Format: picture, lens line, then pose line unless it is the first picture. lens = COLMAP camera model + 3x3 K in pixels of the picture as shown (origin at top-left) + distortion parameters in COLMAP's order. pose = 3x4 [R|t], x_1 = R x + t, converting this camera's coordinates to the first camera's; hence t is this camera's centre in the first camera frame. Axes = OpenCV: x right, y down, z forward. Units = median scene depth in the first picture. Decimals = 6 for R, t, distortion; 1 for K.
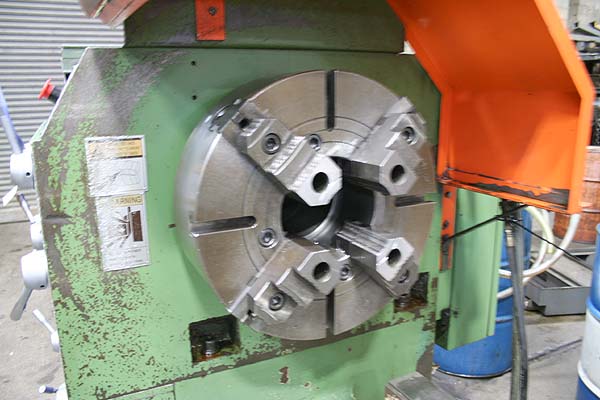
lens RADIAL K [[521.4, 0, 301.1], [0, 521.4, 203.6], [0, 0, 1]] dist [-0.116510, 0.052708]
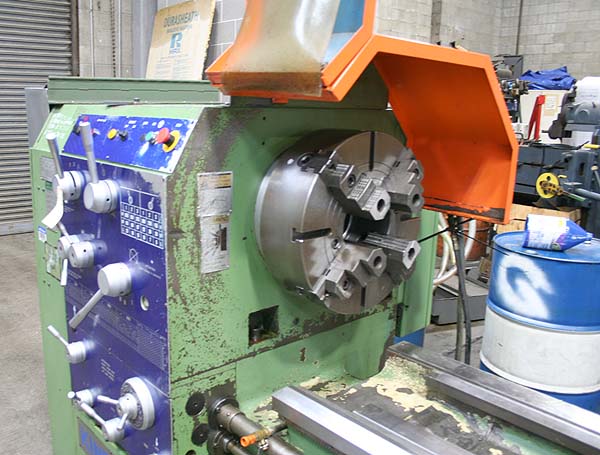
lens RADIAL K [[613.4, 0, 298.4], [0, 613.4, 228.4], [0, 0, 1]] dist [-0.156778, 0.000000]
pose [[0.958683, -0.018930, 0.283845, -0.581443], [0.019511, 0.999809, 0.000778, 0.018840], [-0.283805, 0.004792, 0.958870, -0.569217]]
